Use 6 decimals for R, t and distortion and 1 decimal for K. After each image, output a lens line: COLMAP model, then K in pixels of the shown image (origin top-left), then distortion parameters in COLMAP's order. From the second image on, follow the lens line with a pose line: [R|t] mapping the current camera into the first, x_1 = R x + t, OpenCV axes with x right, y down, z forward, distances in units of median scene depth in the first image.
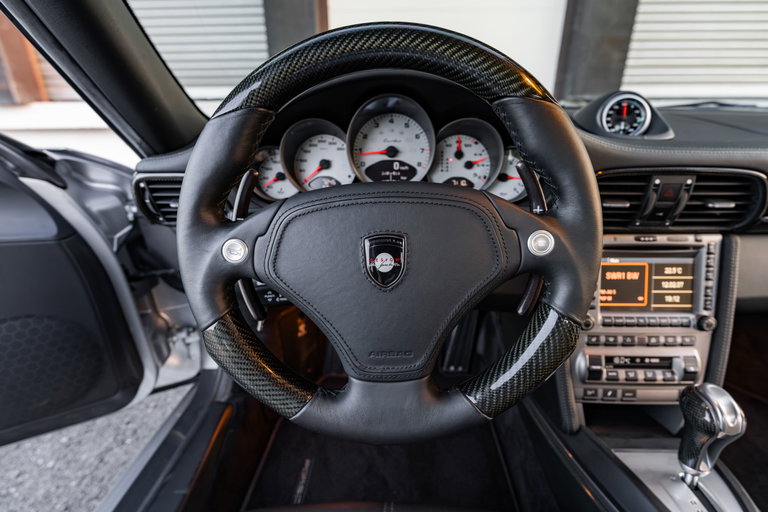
lens RADIAL K [[359.8, 0, 382.6], [0, 359.8, 251.7], [0, 0, 1]] dist [-0.003341, -0.000856]
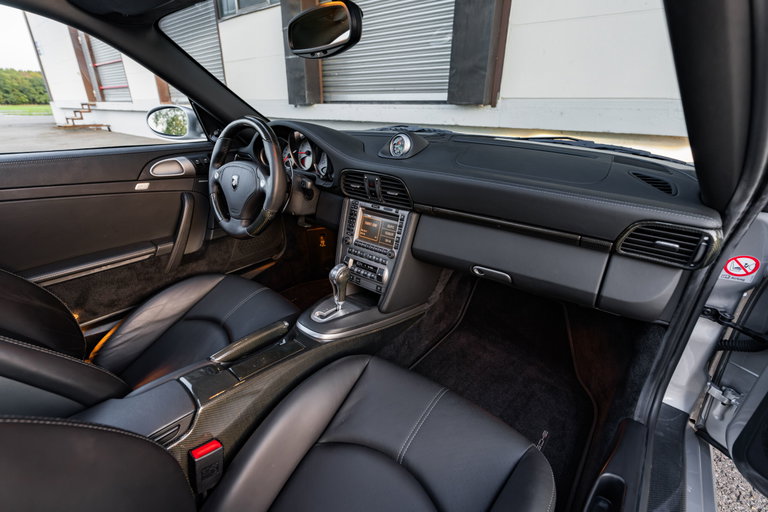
lens RADIAL K [[359.8, 0, 384.5], [0, 359.8, 254.4], [0, 0, 1]] dist [-0.003341, -0.000856]
pose [[0.784365, 0.248239, -0.568462, 1.934278], [-0.230870, 0.967421, 0.103904, 0.003275], [0.575735, 0.049743, 0.816122, -0.606218]]
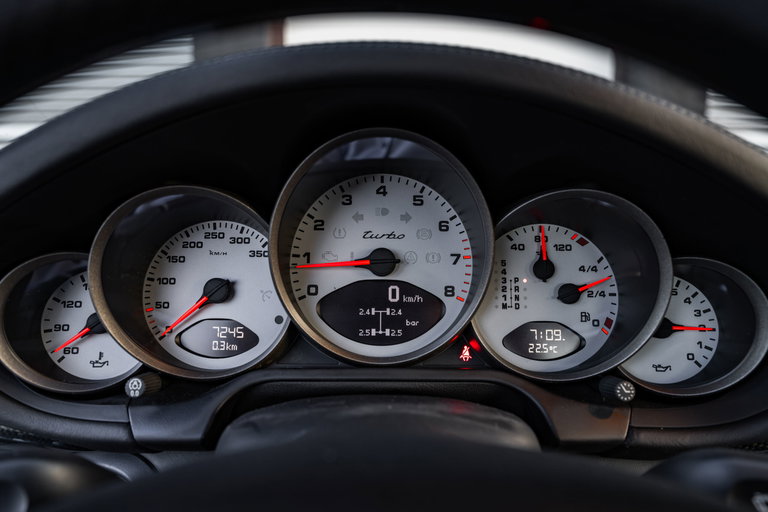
lens RADIAL K [[525.3, 0, 387.8], [0, 525.3, 257.2], [0, 0, 1]] dist [-0.009194, 0.004888]
pose [[0.999240, 0.003278, 0.038833, 0.007901], [0.004494, 0.980117, -0.198368, -0.162355], [-0.038711, 0.198392, 0.979358, 0.405609]]
